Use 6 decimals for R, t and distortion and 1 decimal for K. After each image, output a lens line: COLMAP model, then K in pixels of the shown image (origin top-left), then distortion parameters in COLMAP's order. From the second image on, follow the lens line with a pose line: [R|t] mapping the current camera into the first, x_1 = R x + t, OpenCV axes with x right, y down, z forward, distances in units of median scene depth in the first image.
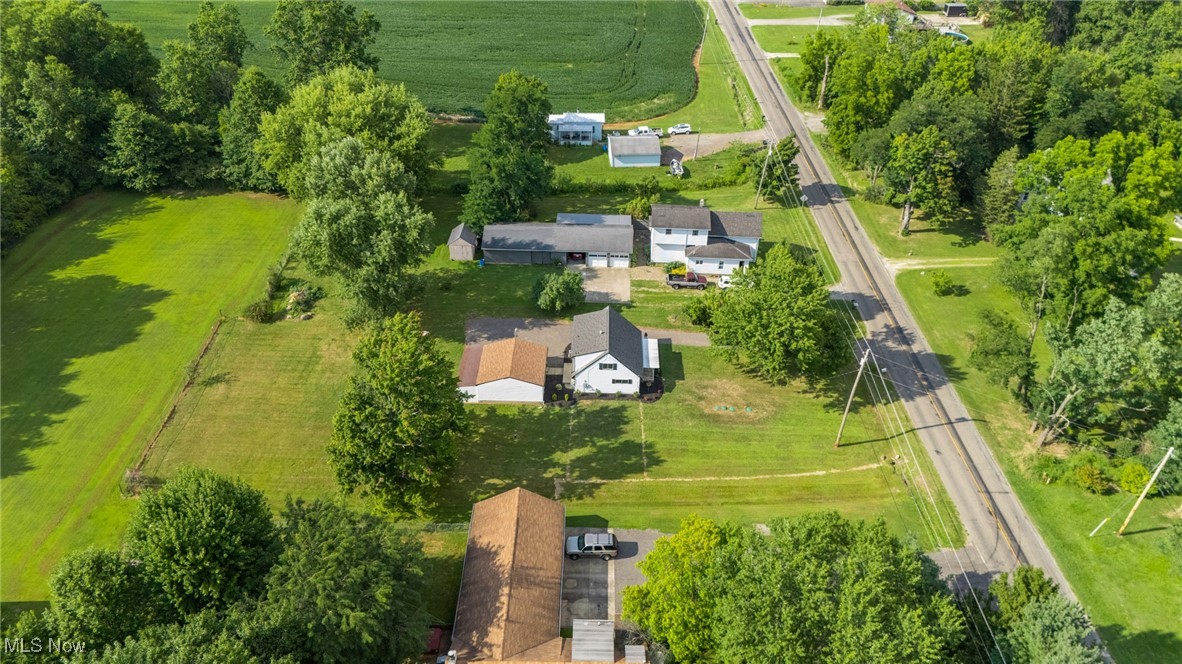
lens RADIAL K [[867.5, 0, 591.0], [0, 867.5, 332.0], [0, 0, 1]] dist [0.075095, -0.070985]
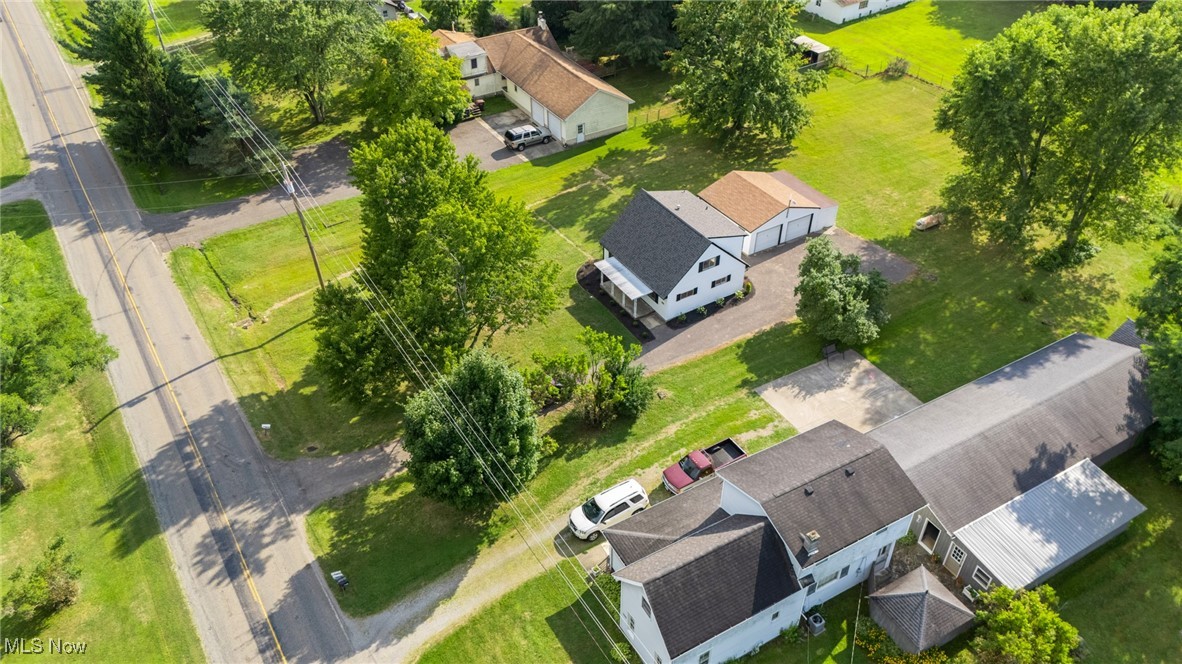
lens RADIAL K [[867.5, 0, 591.0], [0, 867.5, 332.0], [0, 0, 1]] dist [0.075095, -0.070985]
pose [[-0.846178, 0.321814, -0.424757, 0.407243], [-0.320294, 0.329900, 0.888019, -0.574681], [0.425904, 0.887469, -0.176079, 1.223930]]
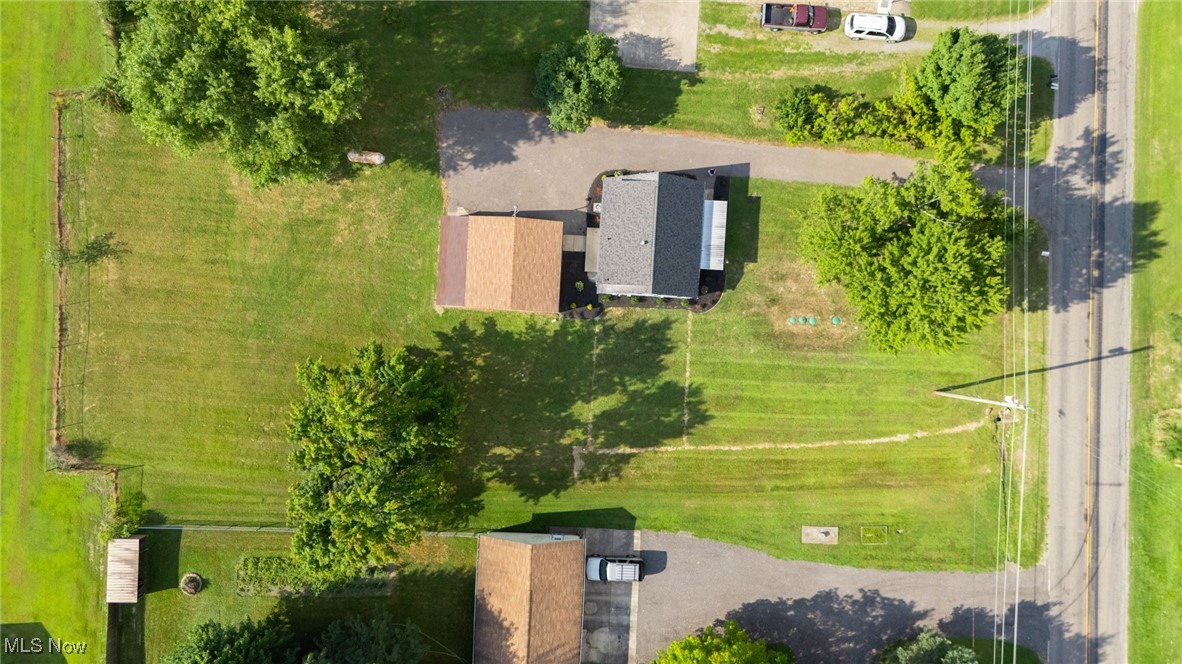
lens RADIAL K [[867.5, 0, 591.0], [0, 867.5, 332.0], [0, 0, 1]] dist [0.075095, -0.070985]
pose [[0.999344, 0.036209, 0.000571, -0.028110], [-0.021339, 0.576048, 0.817137, -0.526936], [0.029259, -0.816614, 0.576443, 0.576573]]
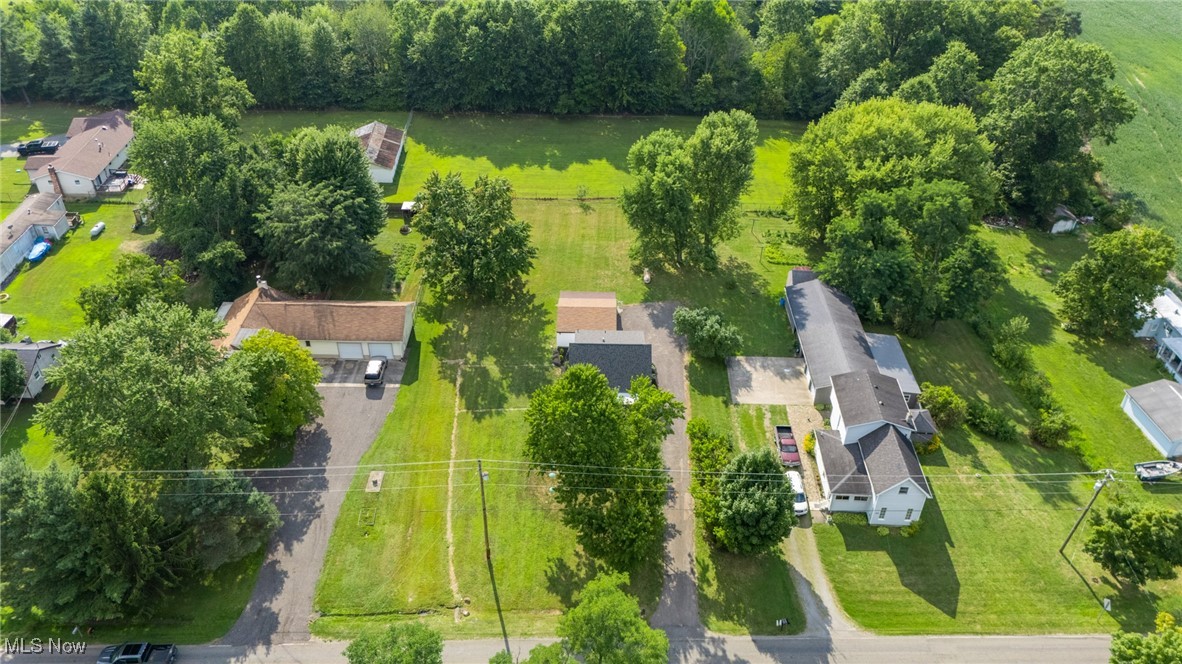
lens RADIAL K [[867.5, 0, 591.0], [0, 867.5, 332.0], [0, 0, 1]] dist [0.075095, -0.070985]
pose [[0.006682, 0.566641, -0.823938, 0.857662], [-0.592977, 0.665703, 0.453010, -0.464138], [0.805192, 0.485549, 0.340453, 0.670719]]
